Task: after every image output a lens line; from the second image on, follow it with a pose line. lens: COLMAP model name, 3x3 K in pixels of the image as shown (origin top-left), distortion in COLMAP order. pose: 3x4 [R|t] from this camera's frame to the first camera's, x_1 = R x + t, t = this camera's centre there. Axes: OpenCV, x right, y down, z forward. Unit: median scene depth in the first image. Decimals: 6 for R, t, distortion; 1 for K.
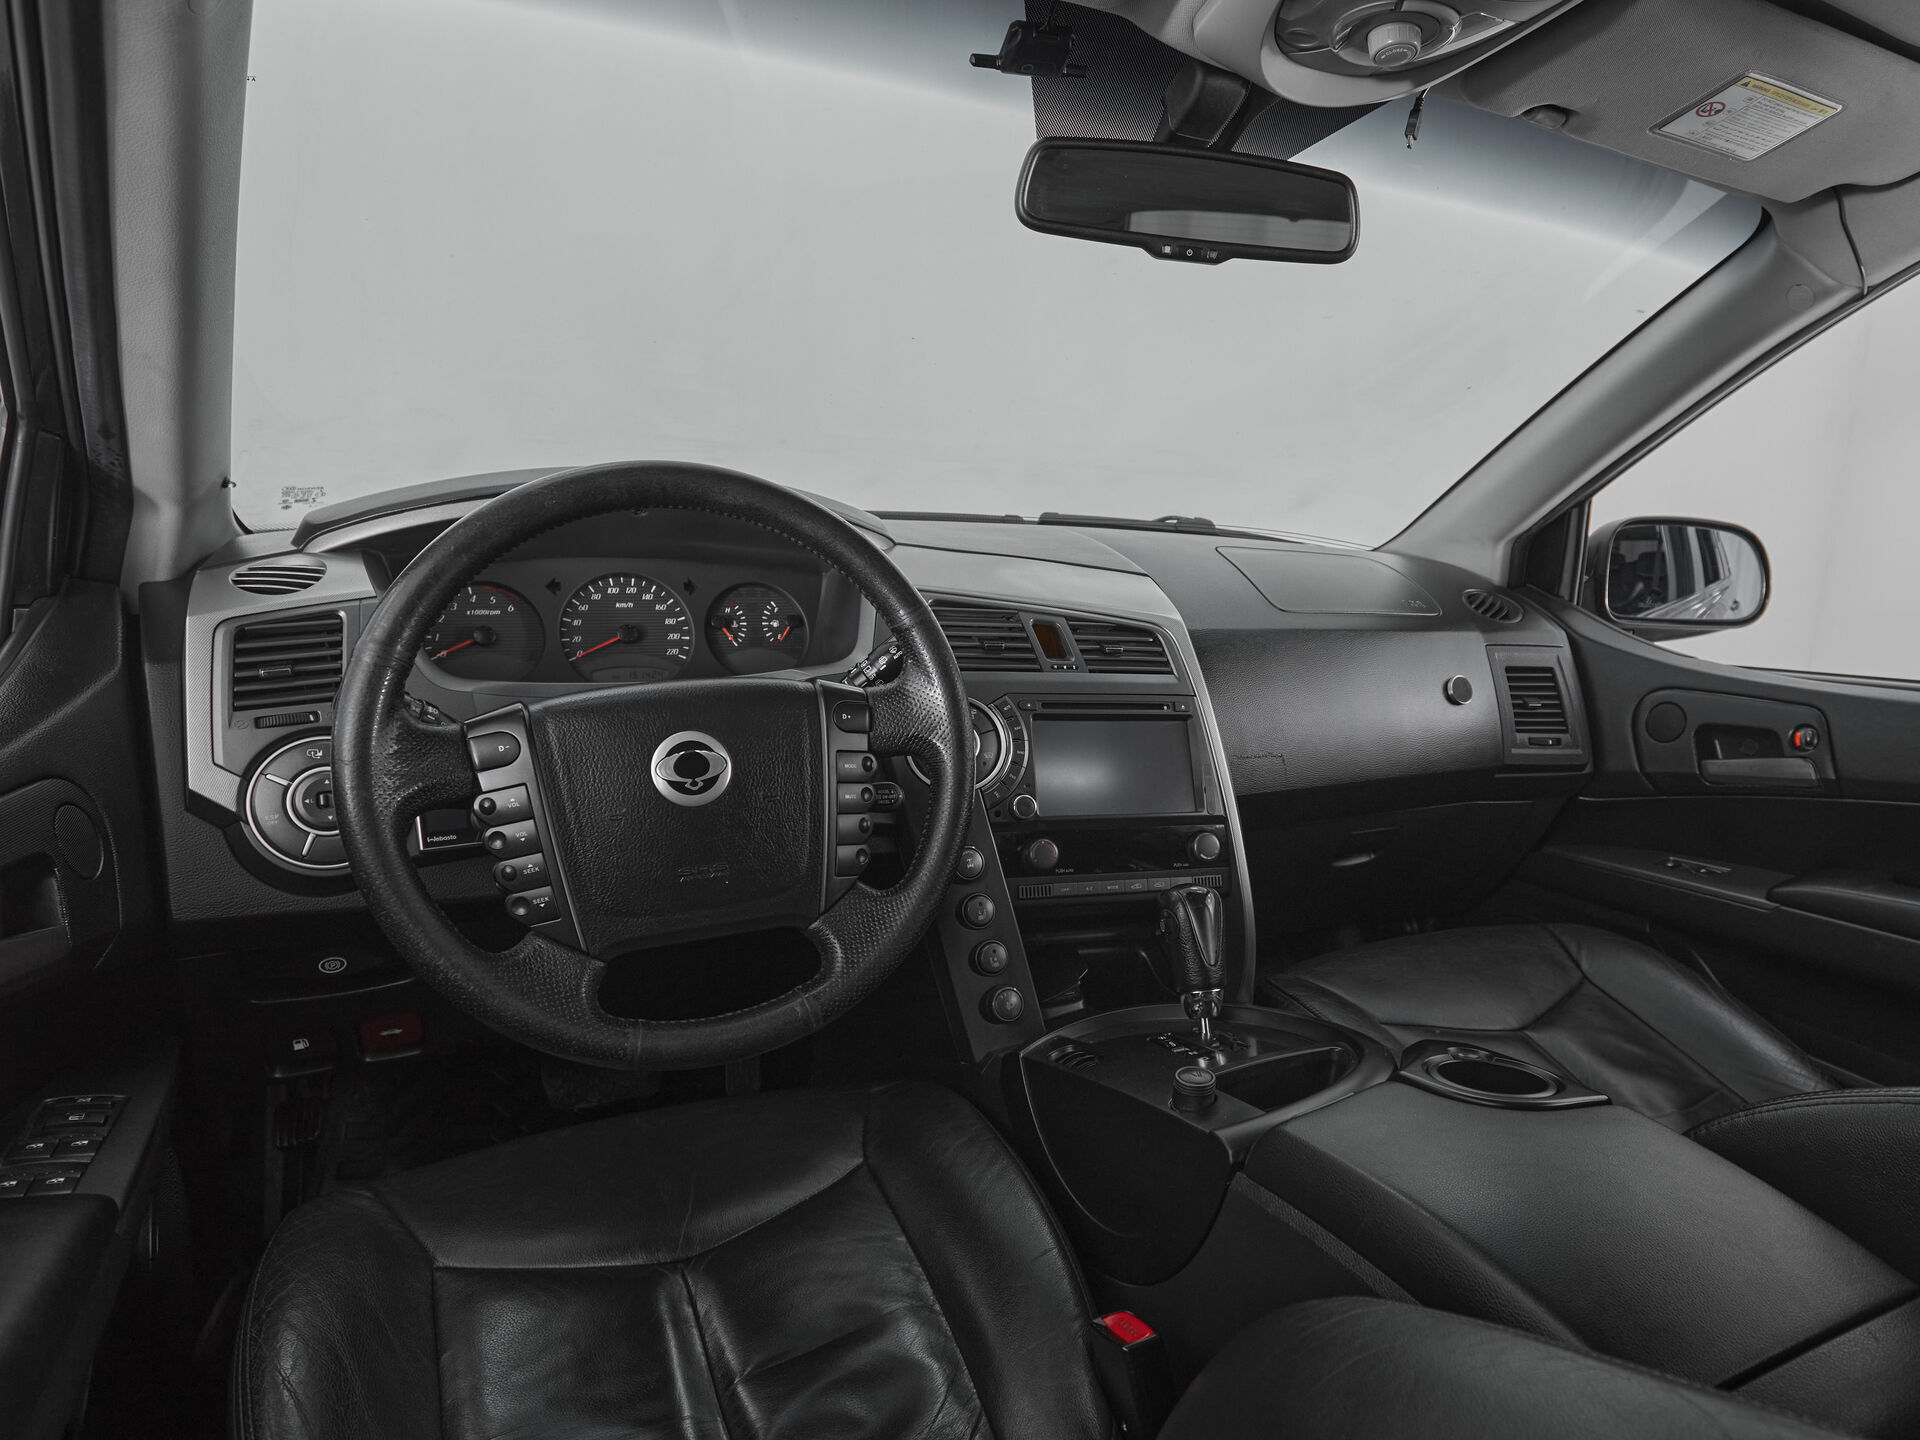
lens RADIAL K [[1197.0, 0, 1048.0], [0, 1197.0, 743.3], [0, 0, 1]] dist [-0.002644, -0.000135]
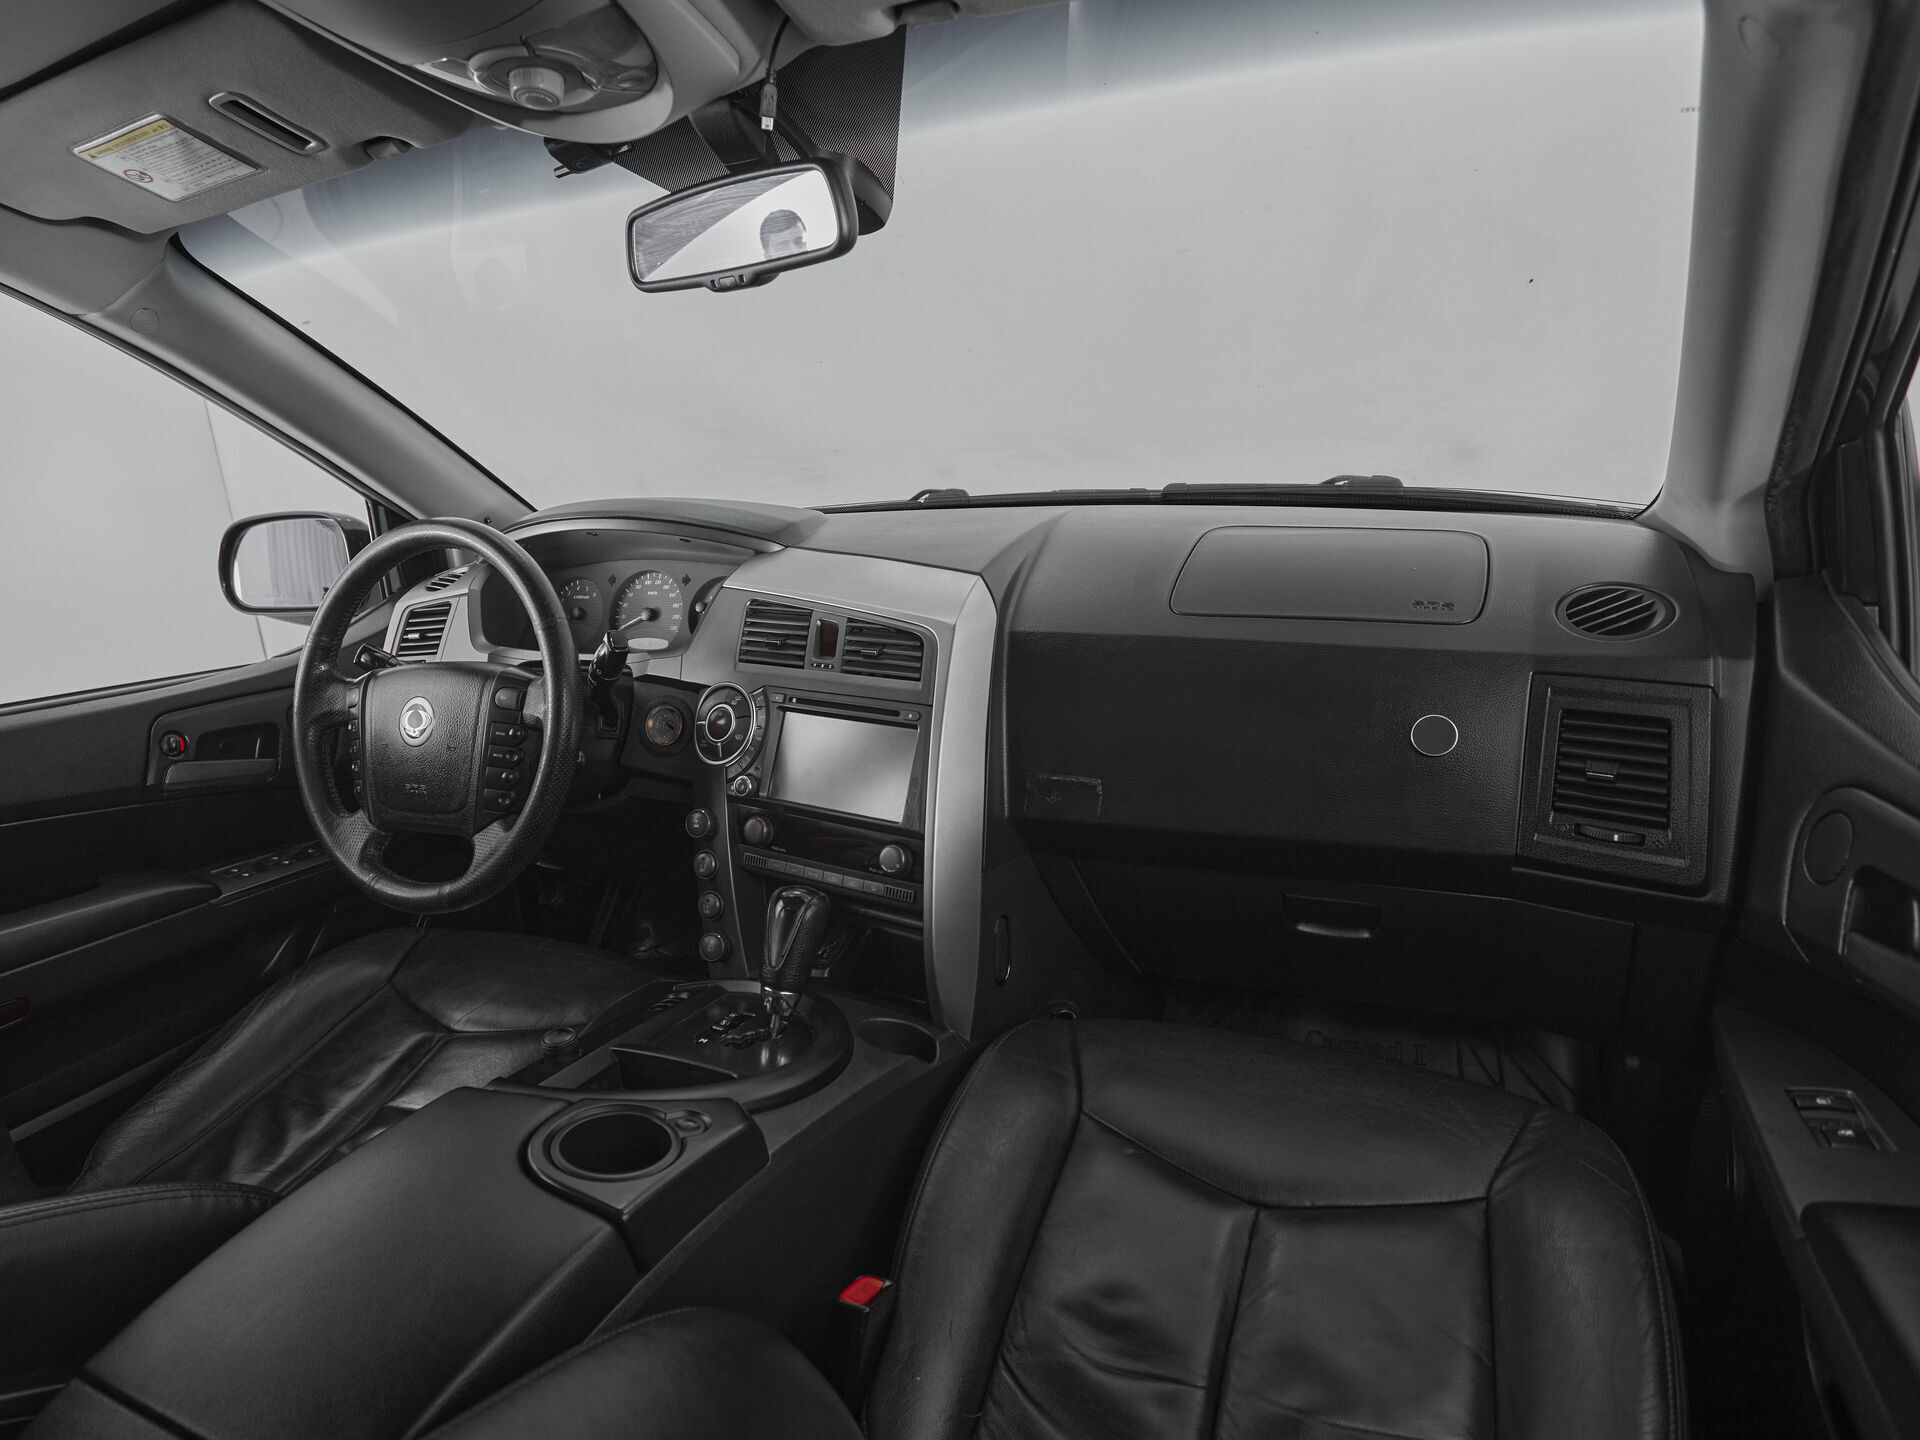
lens RADIAL K [[1045.0, 0, 846.8], [0, 1045.0, 718.4], [0, 0, 1]] dist [0.002593, -0.001072]
pose [[0.598690, 0.129196, -0.790493, 0.773599], [-0.072636, 0.991597, 0.107053, -0.118295], [0.797681, -0.006674, 0.603043, 0.444643]]
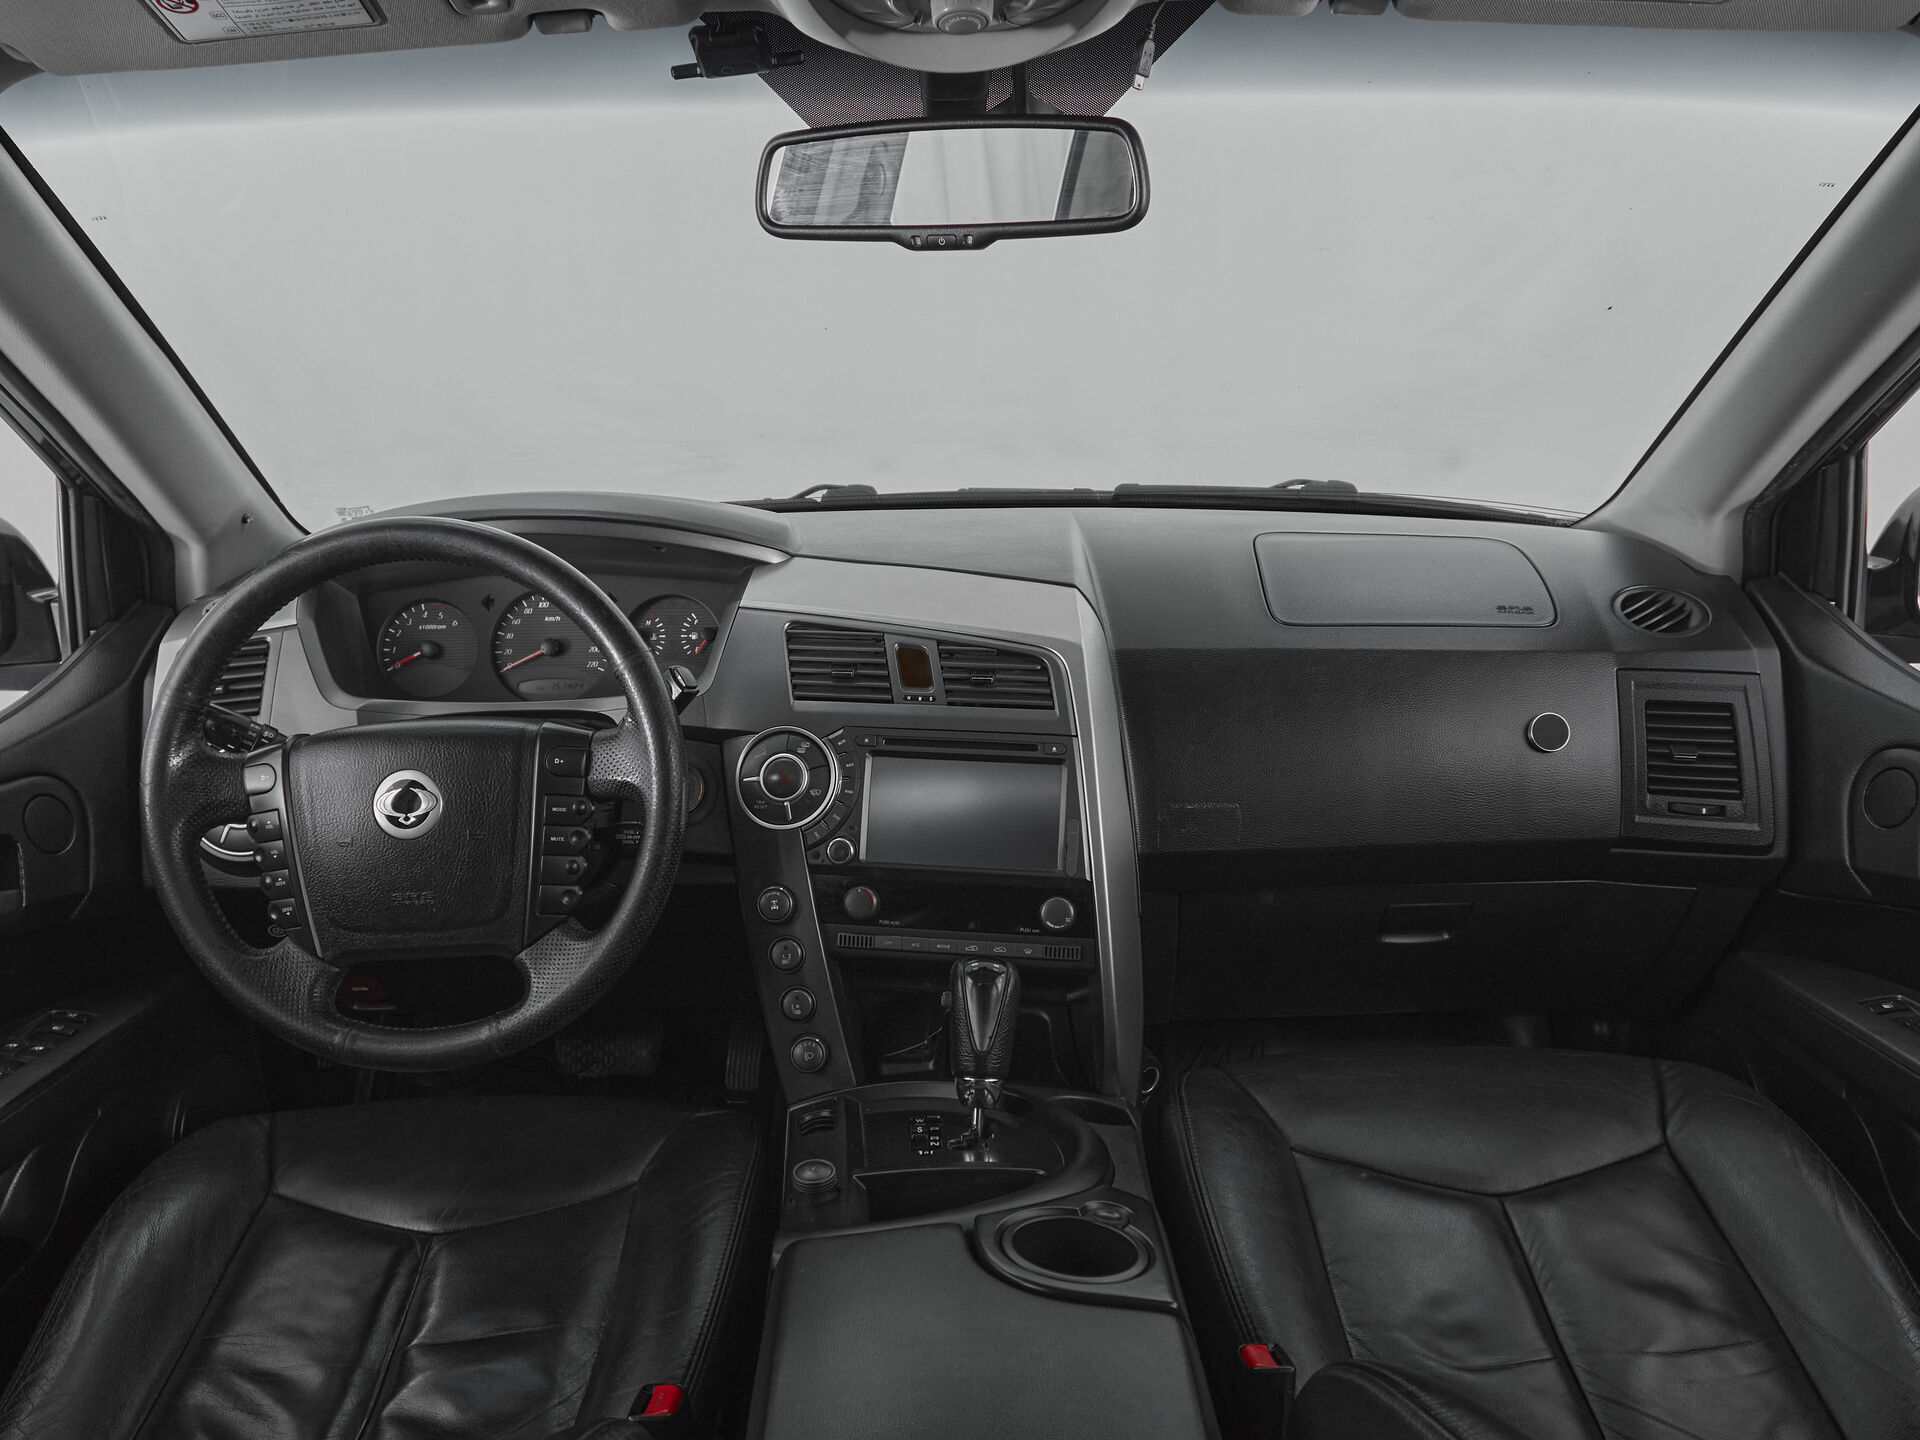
lens RADIAL K [[1366.2, 0, 870.8], [0, 1366.2, 794.2], [0, 0, 1]] dist [-0.004371, 0.006078]
pose [[0.879112, 0.078891, -0.470041, 0.467991], [-0.039086, 0.994817, 0.093868, -0.086331], [0.475010, -0.064148, 0.877639, 0.072969]]
